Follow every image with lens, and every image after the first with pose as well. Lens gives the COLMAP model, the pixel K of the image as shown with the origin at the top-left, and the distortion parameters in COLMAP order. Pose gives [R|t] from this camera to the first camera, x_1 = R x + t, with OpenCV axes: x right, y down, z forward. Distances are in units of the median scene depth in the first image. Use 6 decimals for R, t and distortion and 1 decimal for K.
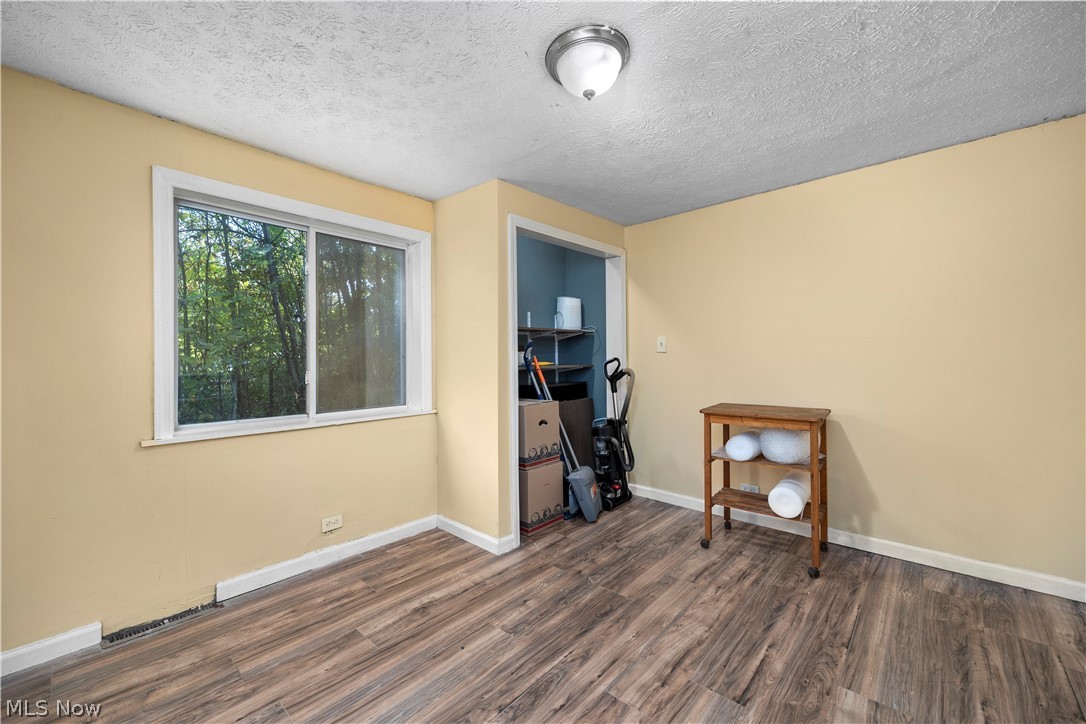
lens RADIAL K [[418.3, 0, 538.5], [0, 418.3, 359.0], [0, 0, 1]] dist [0.006475, -0.000463]
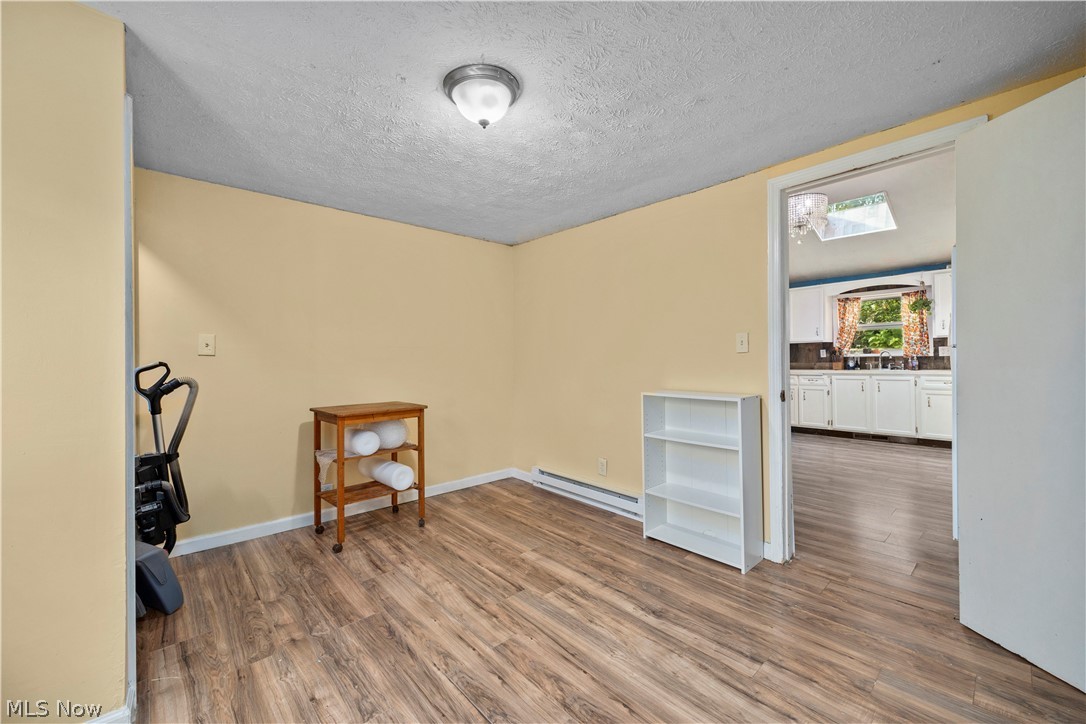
lens RADIAL K [[418.3, 0, 538.5], [0, 418.3, 359.0], [0, 0, 1]] dist [0.006475, -0.000463]
pose [[0.119997, 0.011025, 0.992713, -0.631788], [0.005784, 0.999914, -0.011805, 0.004718], [-0.992757, 0.007158, 0.119923, 0.468418]]
